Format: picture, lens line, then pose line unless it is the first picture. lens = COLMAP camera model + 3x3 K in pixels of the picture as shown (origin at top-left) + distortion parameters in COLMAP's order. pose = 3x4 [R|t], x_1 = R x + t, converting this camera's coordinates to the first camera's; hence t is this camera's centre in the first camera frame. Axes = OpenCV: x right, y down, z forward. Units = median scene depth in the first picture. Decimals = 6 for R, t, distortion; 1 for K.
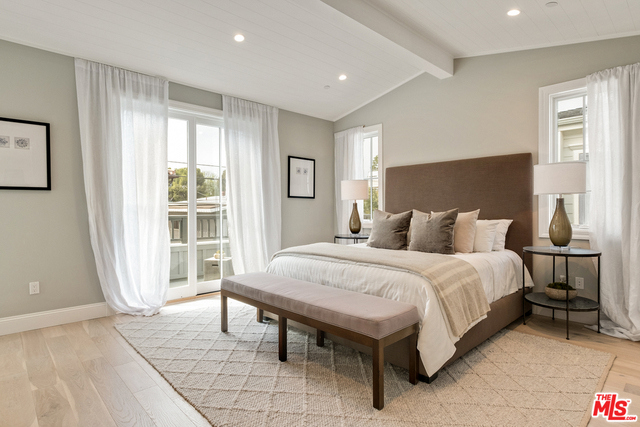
lens RADIAL K [[339.9, 0, 313.3], [0, 339.9, 210.8], [0, 0, 1]] dist [-0.000354, 0.000073]
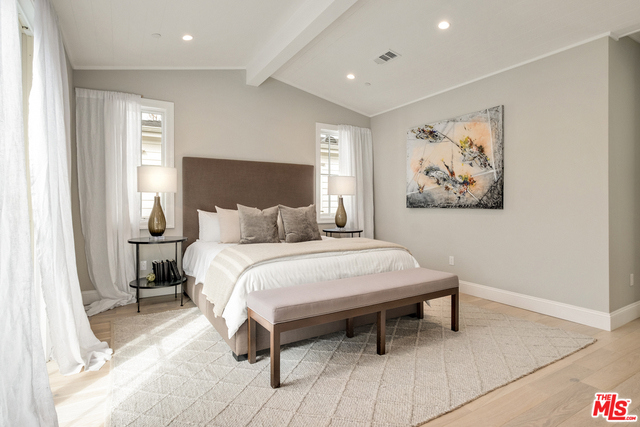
lens RADIAL K [[339.9, 0, 313.3], [0, 339.9, 210.8], [0, 0, 1]] dist [-0.000354, 0.000073]
pose [[0.224772, -0.012326, 0.974333, -0.839352], [0.005923, 0.999919, 0.011284, 0.004218], [-0.974393, 0.003234, 0.224827, 0.738992]]
